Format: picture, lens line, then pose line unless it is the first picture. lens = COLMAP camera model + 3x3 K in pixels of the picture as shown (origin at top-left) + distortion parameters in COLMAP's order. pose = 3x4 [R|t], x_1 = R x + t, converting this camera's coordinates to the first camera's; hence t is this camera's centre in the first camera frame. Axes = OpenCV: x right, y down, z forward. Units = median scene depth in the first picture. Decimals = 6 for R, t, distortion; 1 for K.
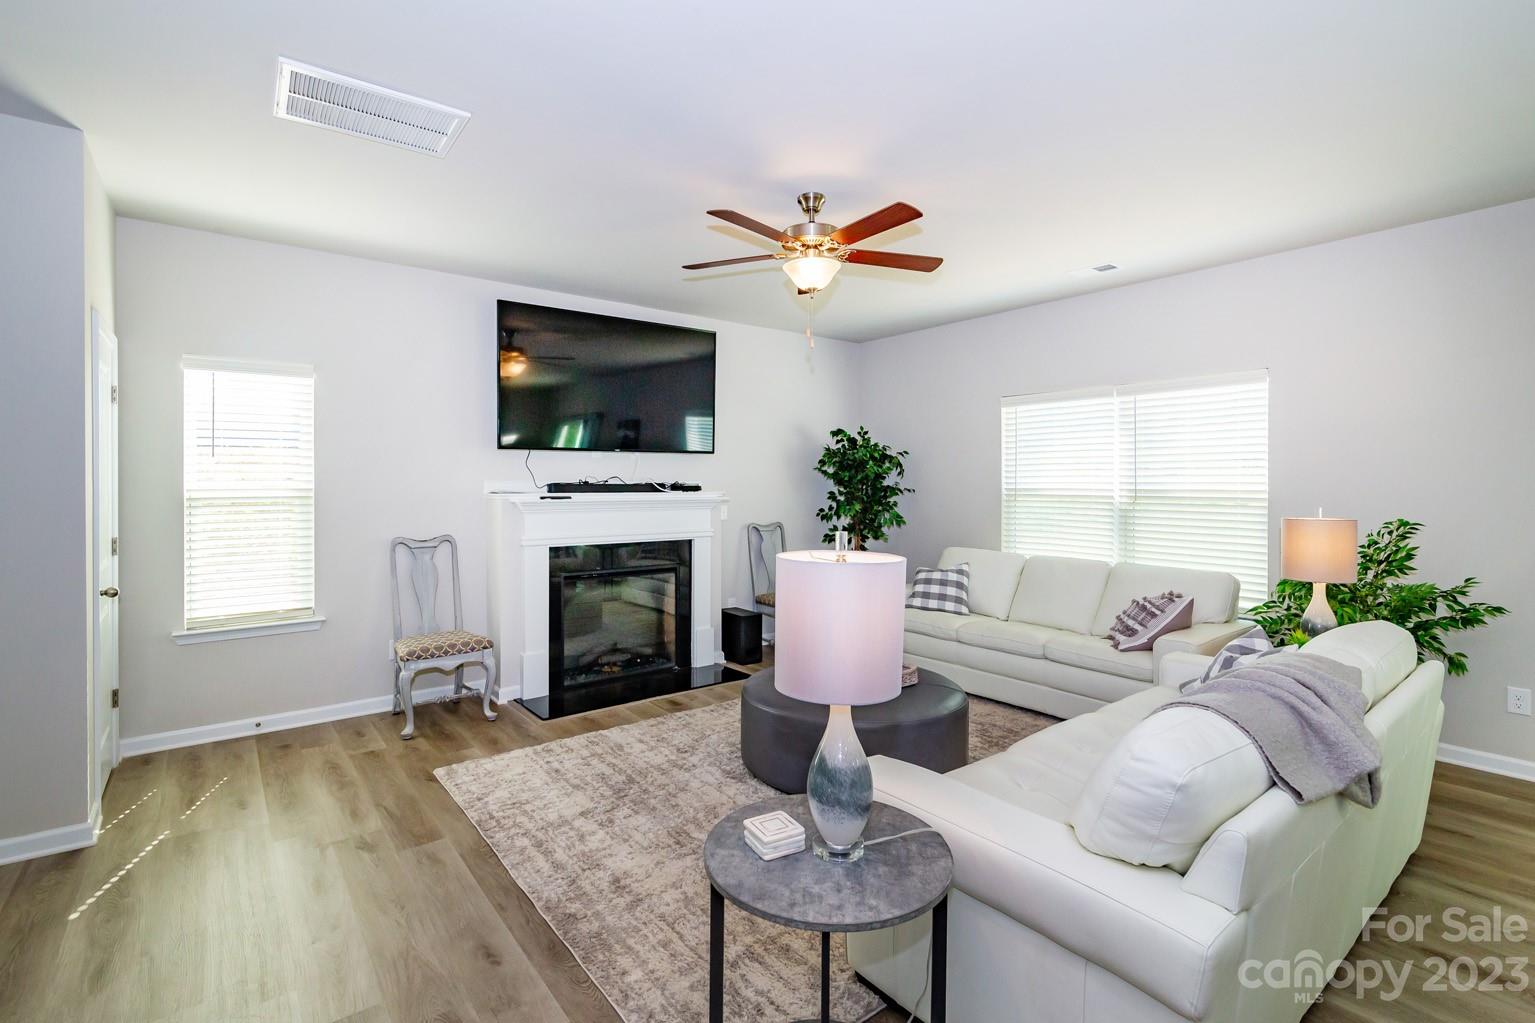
lens RADIAL K [[718.0, 0, 782.2], [0, 718.0, 486.3], [0, 0, 1]] dist [0.000504, 0.000062]
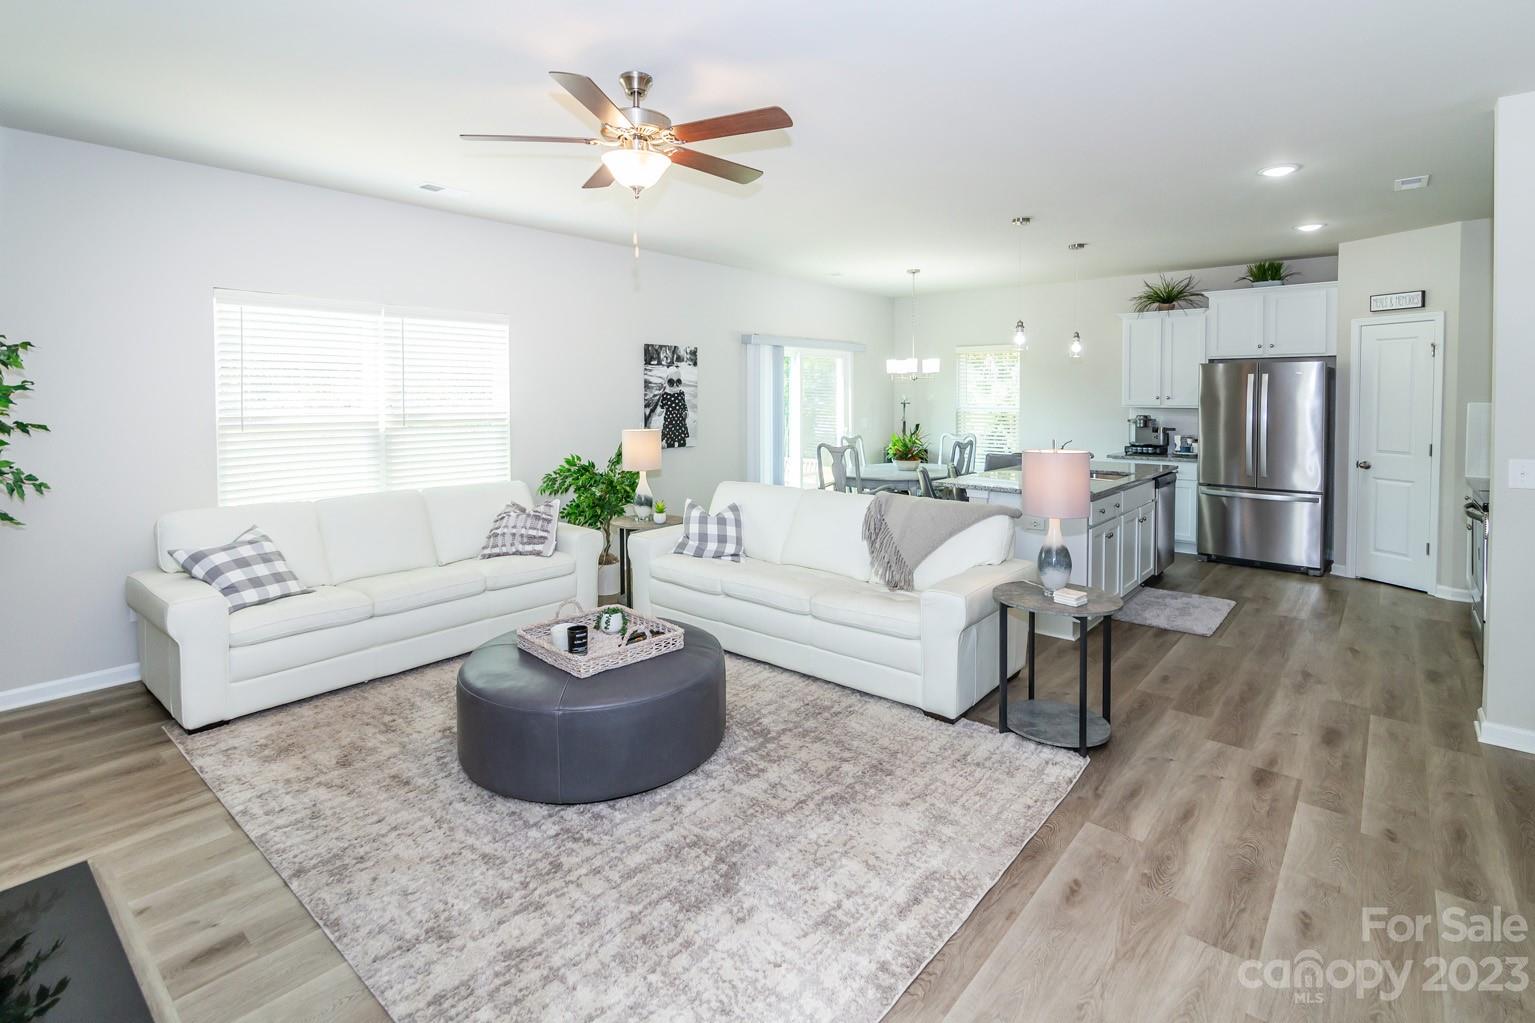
lens RADIAL K [[745.4, 0, 746.0], [0, 745.4, 412.1], [0, 0, 1]] dist [-0.001036, -0.000416]
pose [[-0.178303, -0.027796, 0.983583, -0.616932], [0.001214, 0.999594, 0.028468, -0.027685], [-0.983975, 0.006270, -0.178197, 0.751305]]
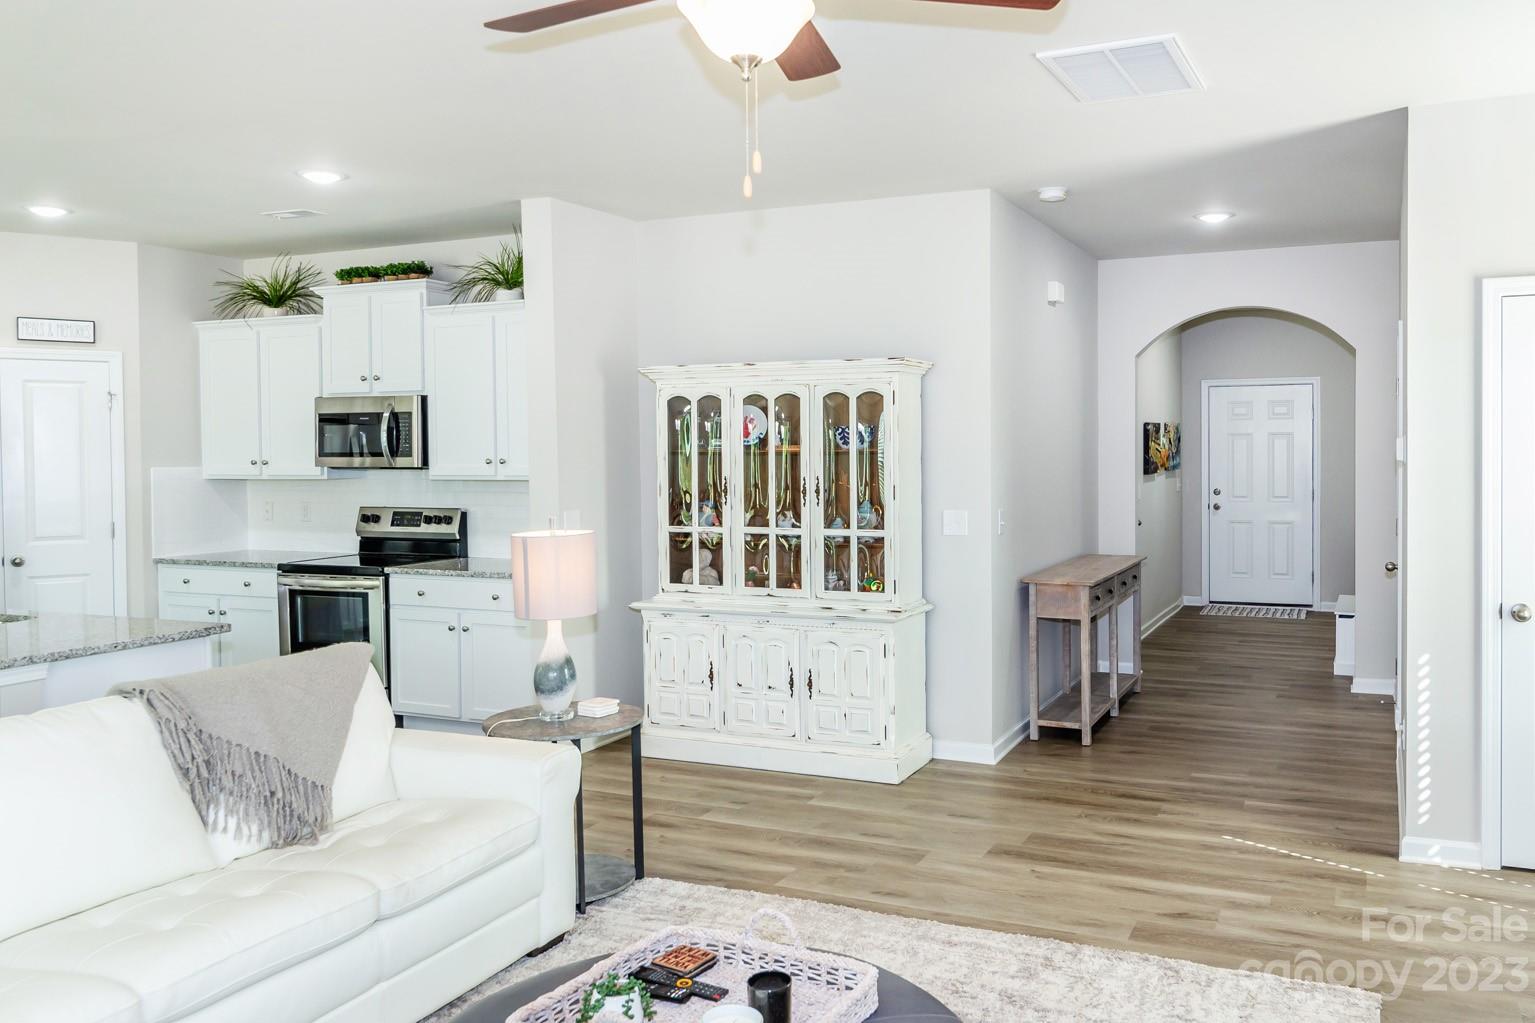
lens RADIAL K [[1215.4, 0, 876.7], [0, 1215.4, 489.2], [0, 0, 1]] dist [0.004506, 0.002263]
pose [[-0.869588, 0.018272, -0.493441, 0.237306], [0.001239, 0.999393, 0.034823, -0.033287], [0.493777, 0.029671, -0.869082, 1.214860]]
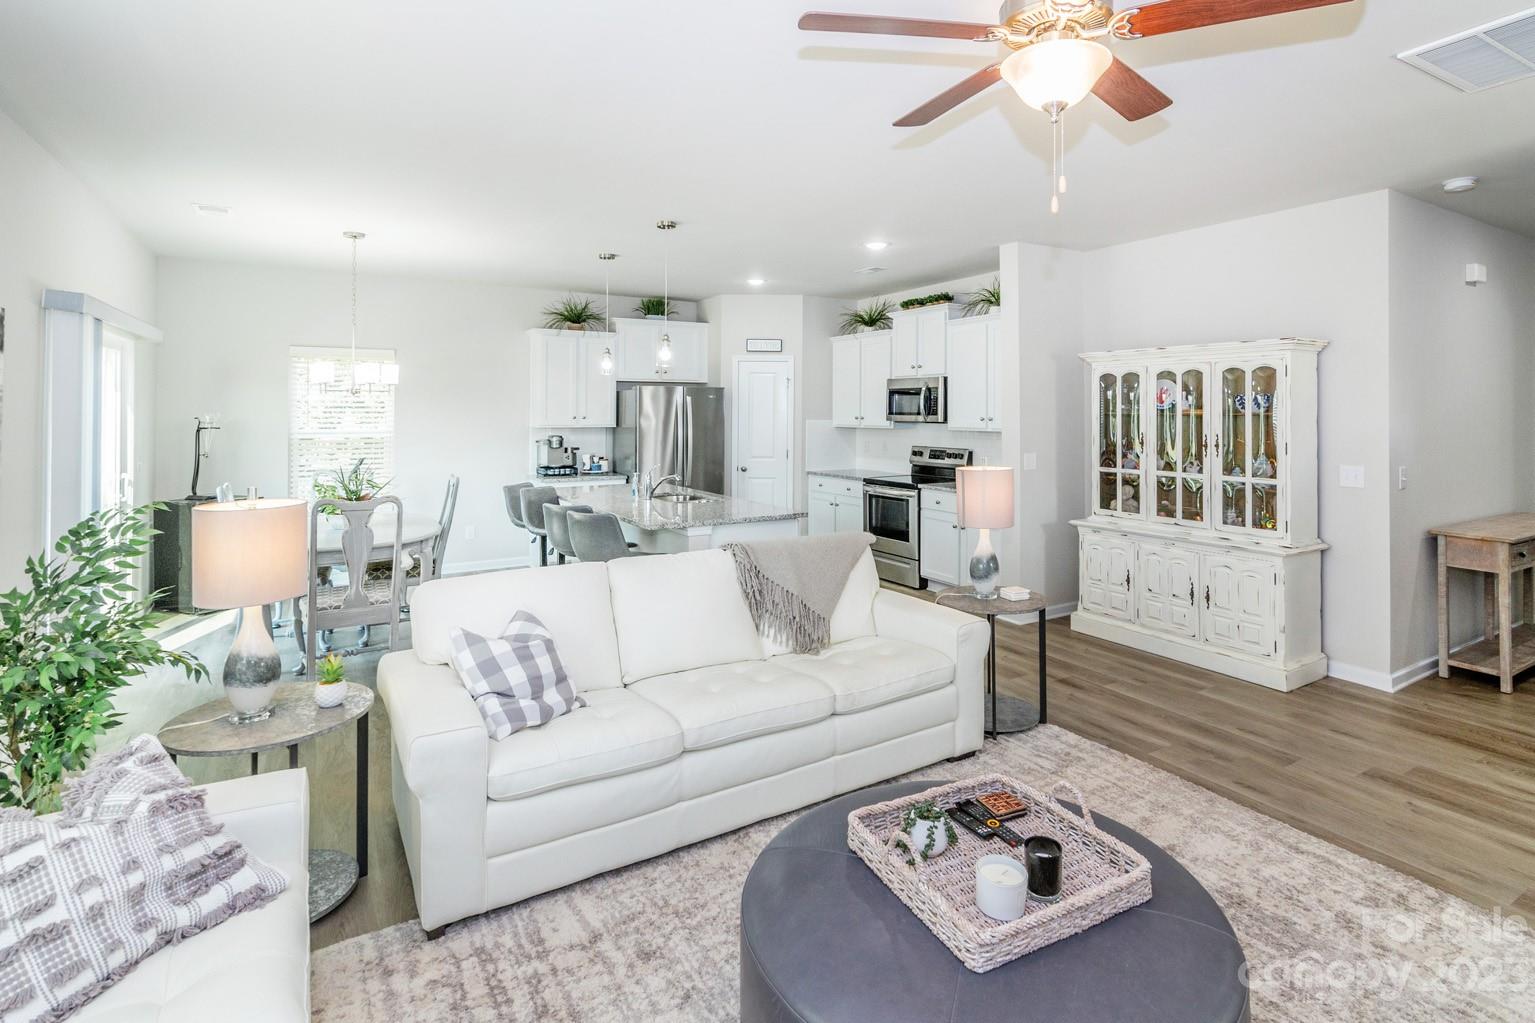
lens RADIAL K [[773.9, 0, 798.5], [0, 773.9, 406.5], [0, 0, 1]] dist [0.000216, -0.000499]
pose [[-0.994700, -0.005599, 0.102663, 0.119643], [-0.006014, 0.999975, -0.003731, -0.031955], [-0.102640, -0.004328, -0.994709, 1.165070]]
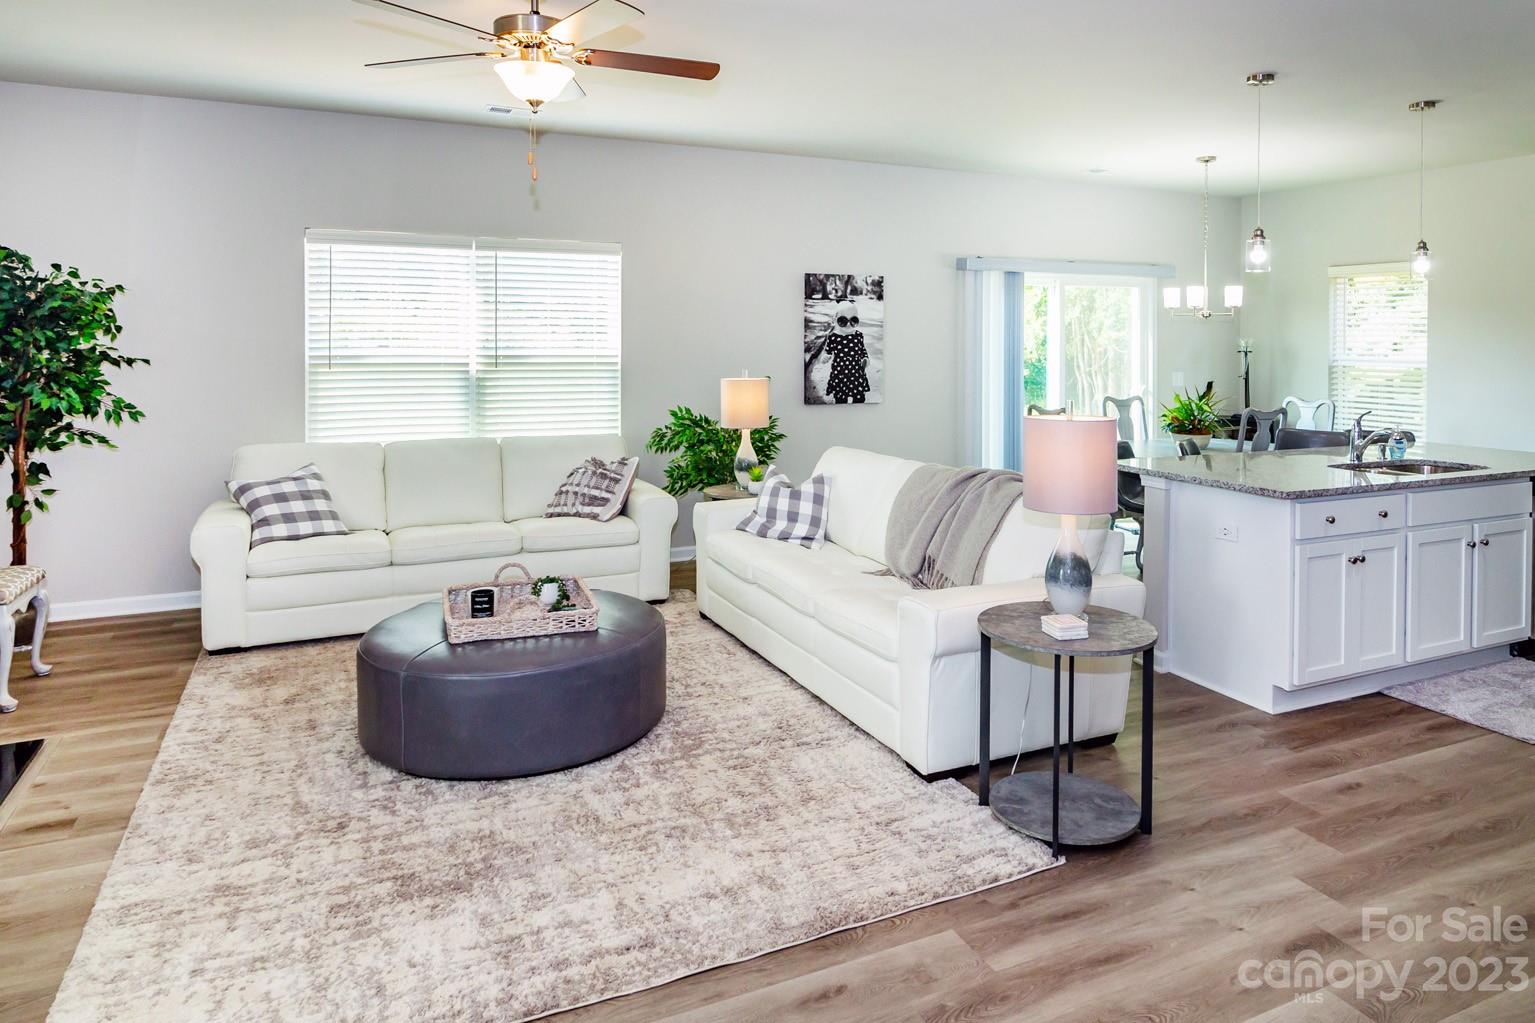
lens RADIAL K [[983.6, 0, 798.4], [0, 983.6, 345.9], [0, 0, 1]] dist [-0.002079, 0.000677]
pose [[0.228120, -0.012042, 0.973559, -0.652777], [-0.003219, 0.999909, 0.013122, -0.025819], [-0.973628, -0.006127, 0.228060, 0.361215]]
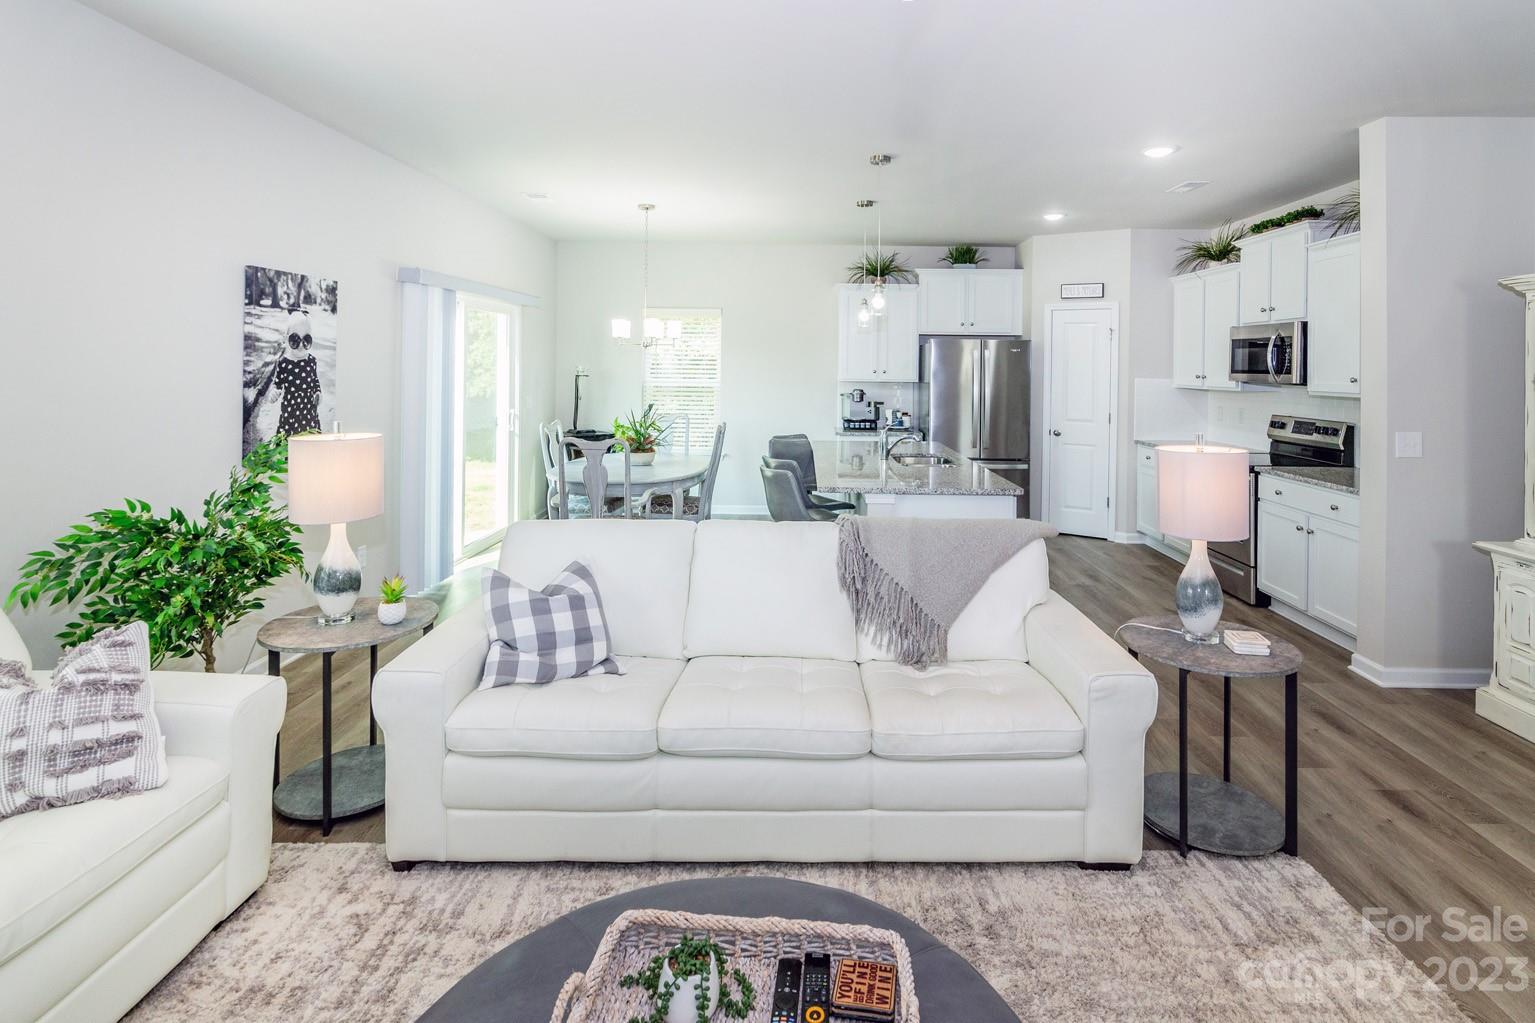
lens RADIAL K [[758.9, 0, 811.3], [0, 758.9, 365.9], [0, 0, 1]] dist [0.000189, -0.001016]
pose [[-0.789708, -0.014325, 0.613315, -0.101865], [-0.014919, 0.999880, 0.004144, -0.028779], [-0.613301, -0.005878, -0.789827, 0.935135]]
